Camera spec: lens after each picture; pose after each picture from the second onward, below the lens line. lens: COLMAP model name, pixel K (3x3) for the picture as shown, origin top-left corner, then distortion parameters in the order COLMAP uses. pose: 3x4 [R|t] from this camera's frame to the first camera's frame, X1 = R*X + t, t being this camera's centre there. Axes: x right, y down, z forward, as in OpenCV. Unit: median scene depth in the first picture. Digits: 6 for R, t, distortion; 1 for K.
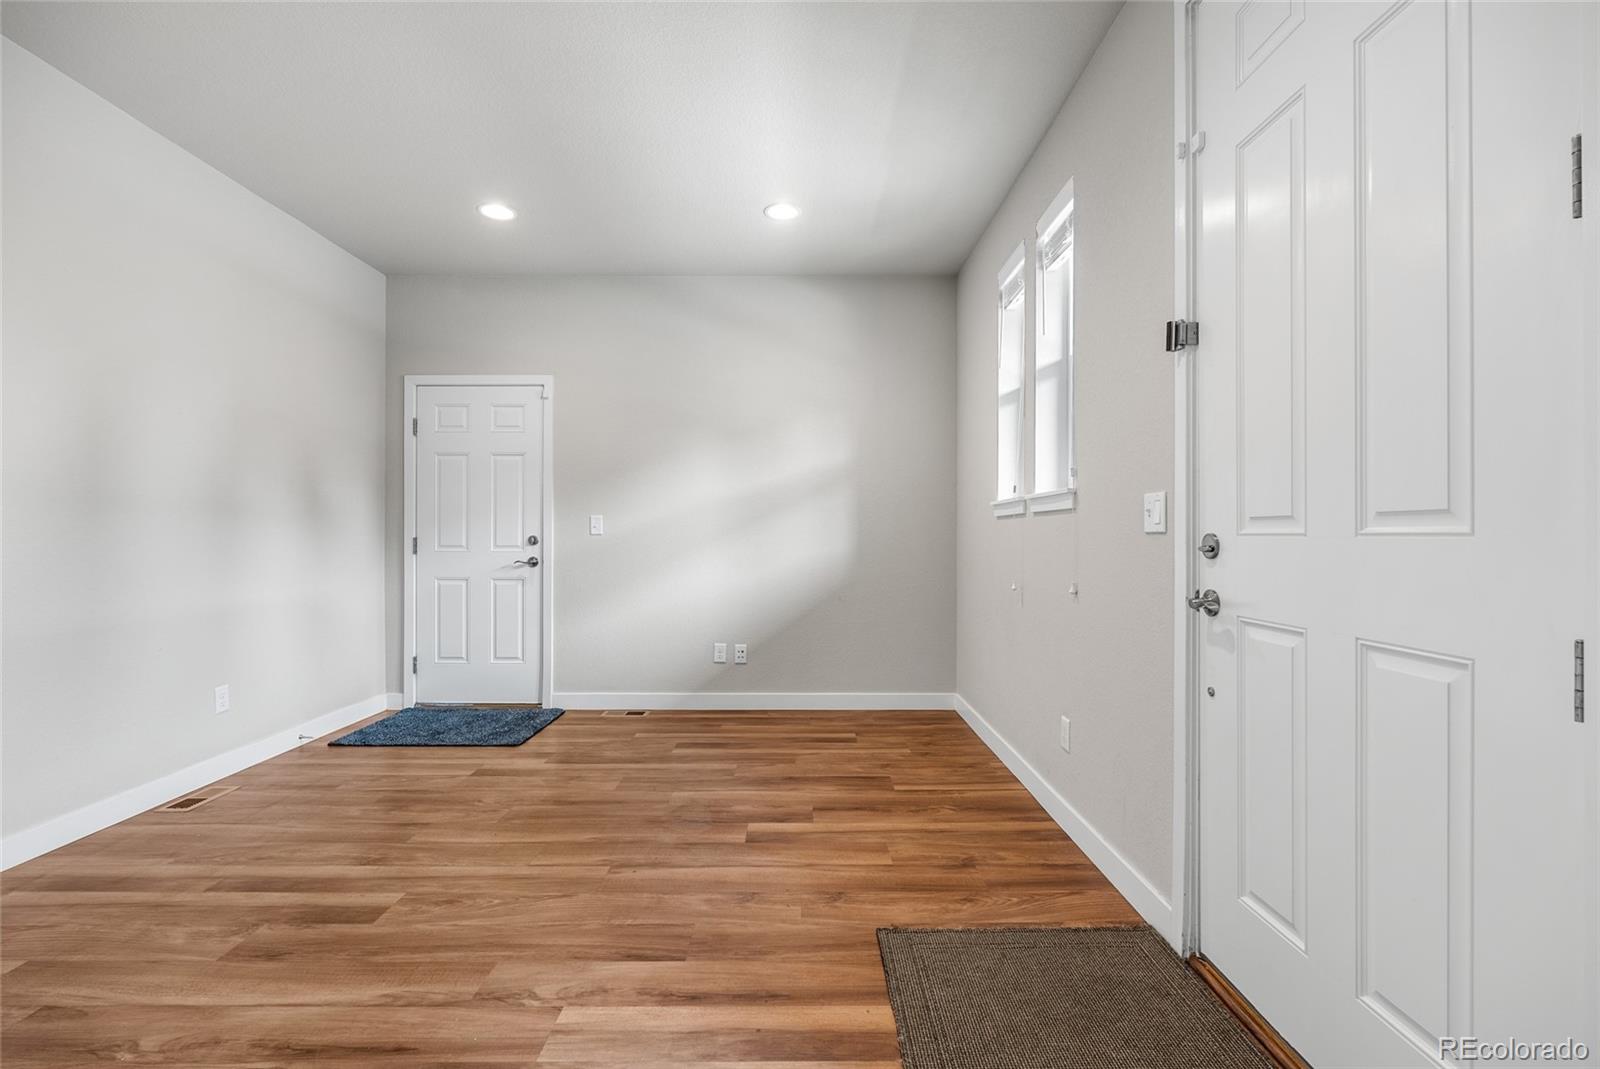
lens RADIAL K [[708.5, 0, 800.0], [0, 708.5, 534.5], [0, 0, 1]] dist [-0.006251, -0.000040]
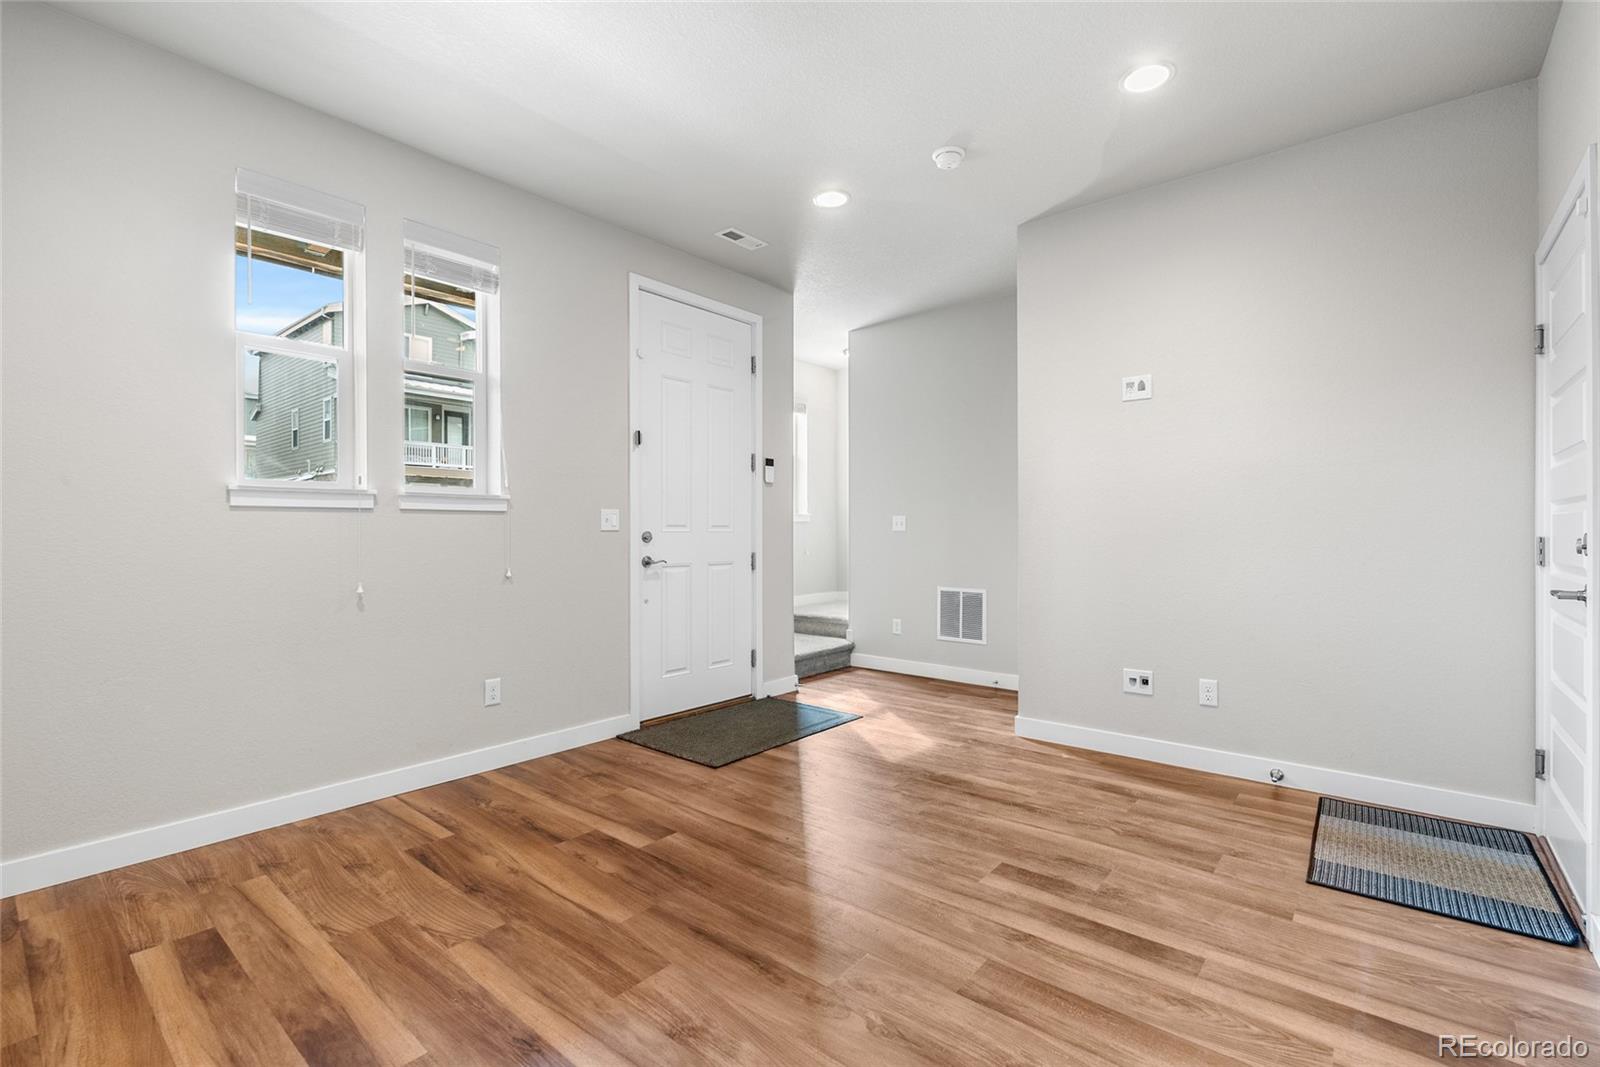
lens RADIAL K [[708.5, 0, 800.0], [0, 708.5, 533.5], [0, 0, 1]] dist [-0.006251, -0.000040]
pose [[-0.761440, -0.000532, 0.648236, -0.866744], [0.000253, 0.999999, 0.001118, 0.002139], [-0.648236, 0.001015, -0.761439, 1.646421]]
